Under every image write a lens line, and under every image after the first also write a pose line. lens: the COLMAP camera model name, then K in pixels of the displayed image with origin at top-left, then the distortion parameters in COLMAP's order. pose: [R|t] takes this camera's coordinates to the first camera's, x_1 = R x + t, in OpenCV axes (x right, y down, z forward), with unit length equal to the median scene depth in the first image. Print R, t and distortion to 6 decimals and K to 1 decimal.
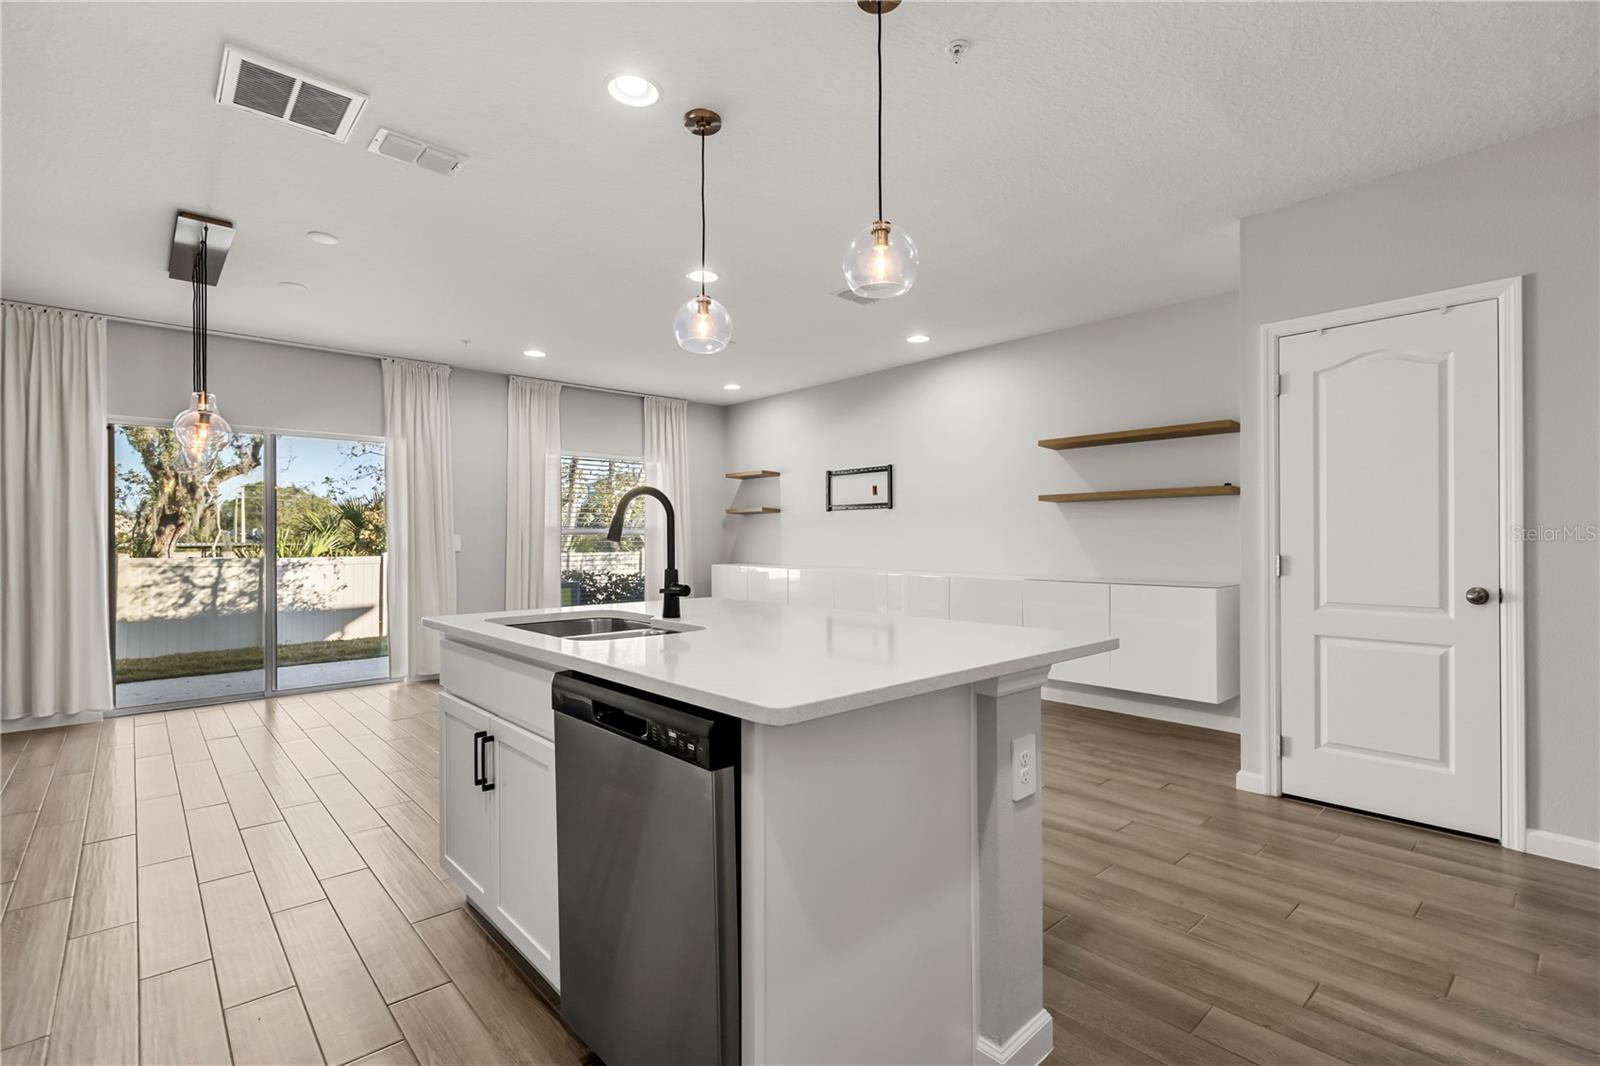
lens RADIAL K [[735.3, 0, 806.3], [0, 735.3, 533.0], [0, 0, 1]] dist [0.002343, 0.000069]
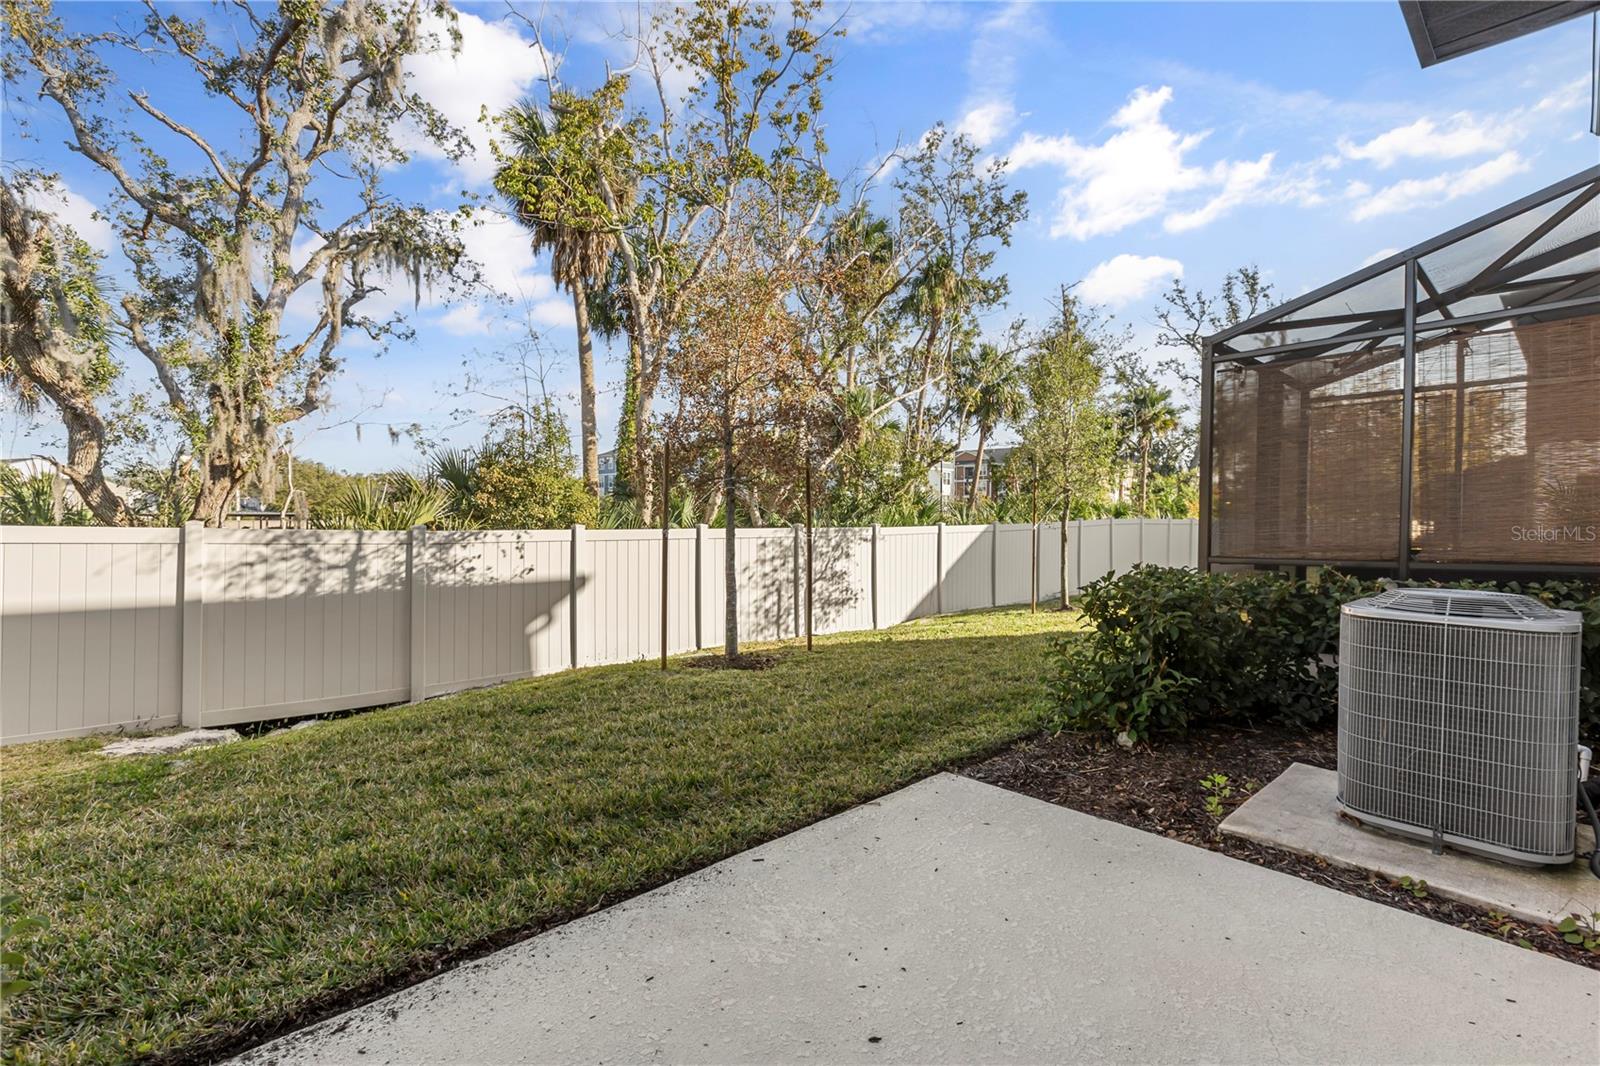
lens RADIAL K [[735.3, 0, 794.3], [0, 735.3, 540.1], [0, 0, 1]] dist [0.002343, 0.000069]
pose [[0.999516, 0.027816, 0.013939, -0.432336], [-0.028181, 0.999247, 0.026681, 0.022657], [-0.013186, -0.027061, 0.999547, 0.367207]]
